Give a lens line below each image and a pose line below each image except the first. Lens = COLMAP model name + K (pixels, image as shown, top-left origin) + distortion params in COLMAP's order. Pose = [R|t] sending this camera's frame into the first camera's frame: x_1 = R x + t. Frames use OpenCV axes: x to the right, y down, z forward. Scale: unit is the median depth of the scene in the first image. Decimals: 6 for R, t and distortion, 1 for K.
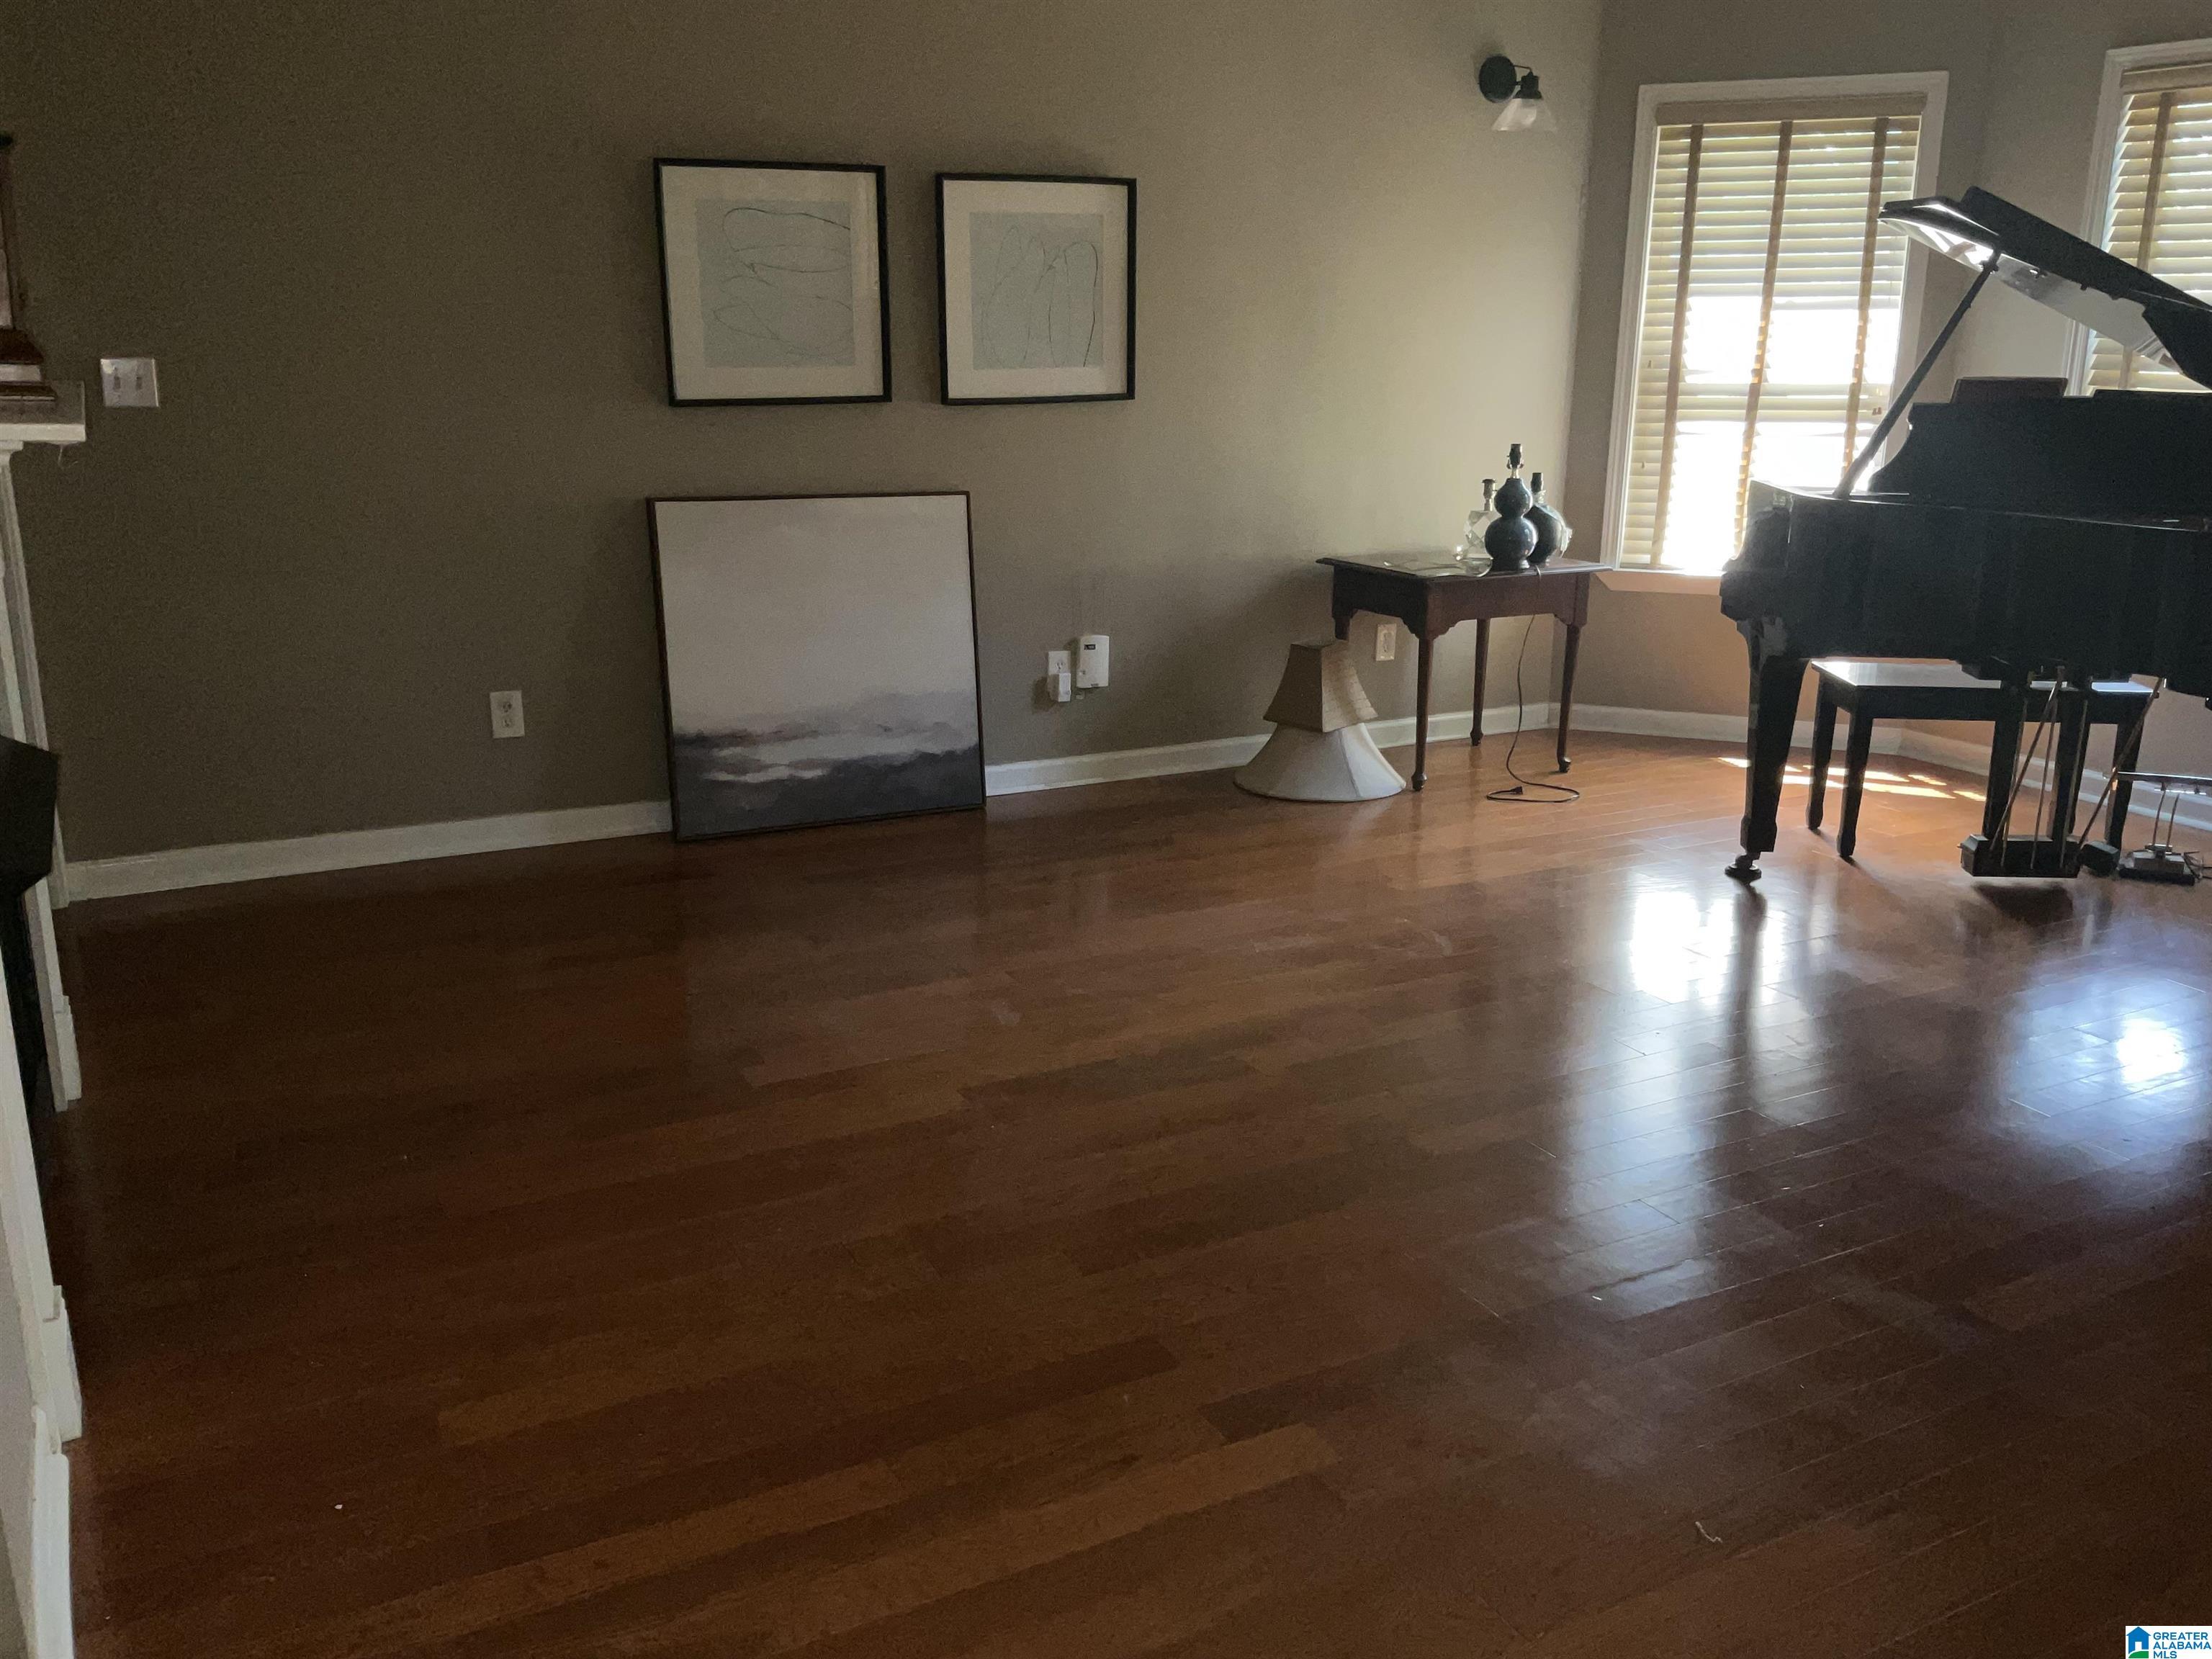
lens RADIAL K [[1872.0, 0, 1107.7], [0, 1872.0, 839.0], [0, 0, 1]] dist [0.115355, -0.179475]
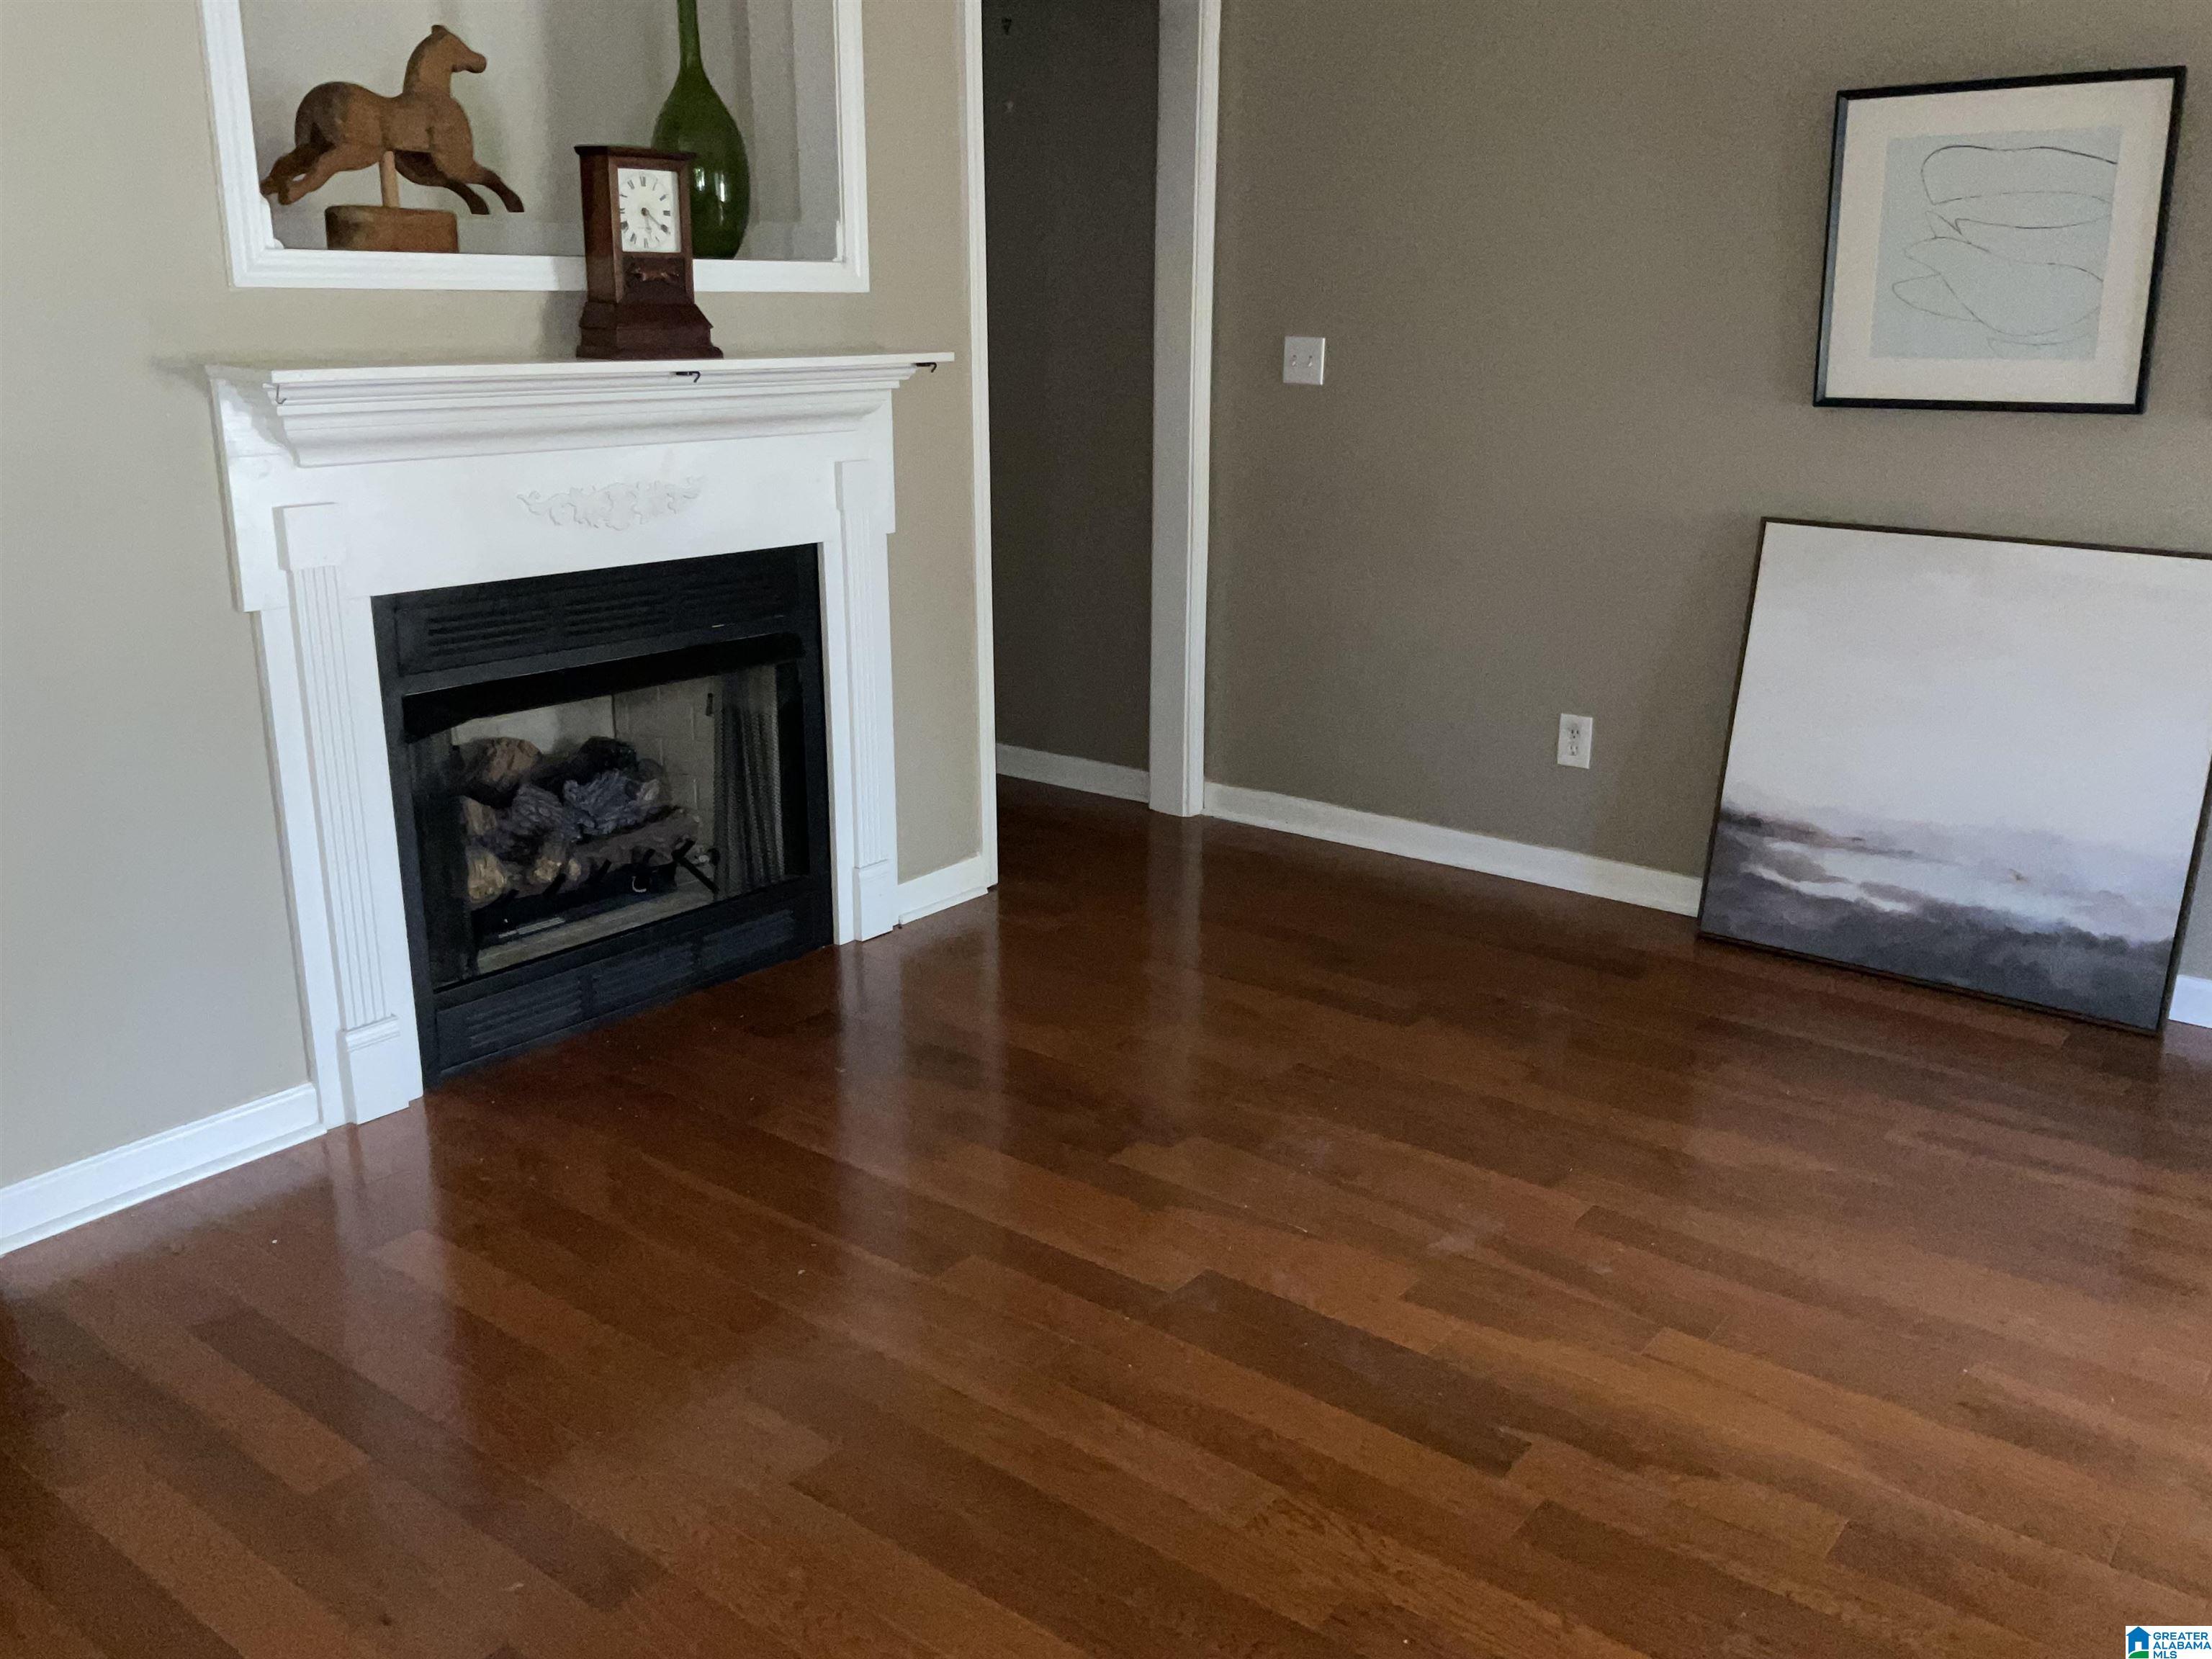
lens RADIAL K [[1871.8, 0, 1108.0], [0, 1871.8, 840.9], [0, 0, 1]] dist [0.132300, -0.217410]
pose [[0.400473, 0.245684, -0.882758, 0.381935], [-0.258886, 0.954472, 0.148196, -0.092299], [0.878976, 0.169185, 0.445844, 0.397664]]
